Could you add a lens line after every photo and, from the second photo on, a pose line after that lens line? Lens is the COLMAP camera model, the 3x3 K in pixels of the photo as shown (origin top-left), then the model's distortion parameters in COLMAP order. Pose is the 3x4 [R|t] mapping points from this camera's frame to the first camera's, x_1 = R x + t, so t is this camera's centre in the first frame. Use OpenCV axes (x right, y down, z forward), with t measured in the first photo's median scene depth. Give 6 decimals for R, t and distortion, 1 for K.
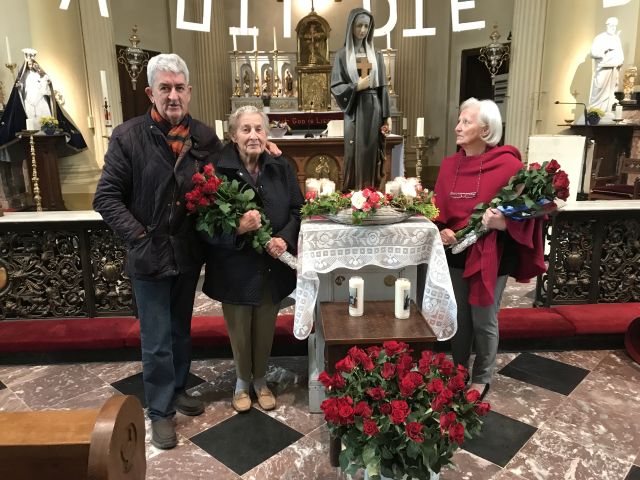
lens RADIAL K [[520.8, 0, 316.3], [0, 520.8, 243.2], [0, 0, 1]] dist [0.032488, -0.033199]
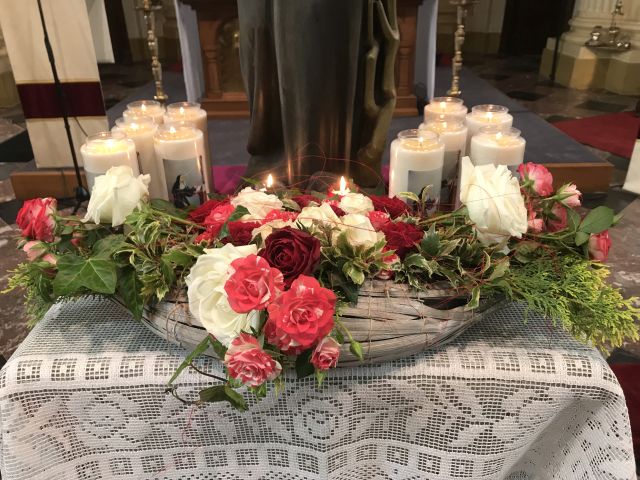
lens RADIAL K [[520.8, 0, 318.4], [0, 520.8, 242.4], [0, 0, 1]] dist [0.032488, -0.033199]
pose [[0.999567, 0.013151, -0.026319, 0.039663], [-0.006491, 0.971071, 0.238703, -0.048140], [0.028697, -0.238429, 0.970736, 0.281243]]
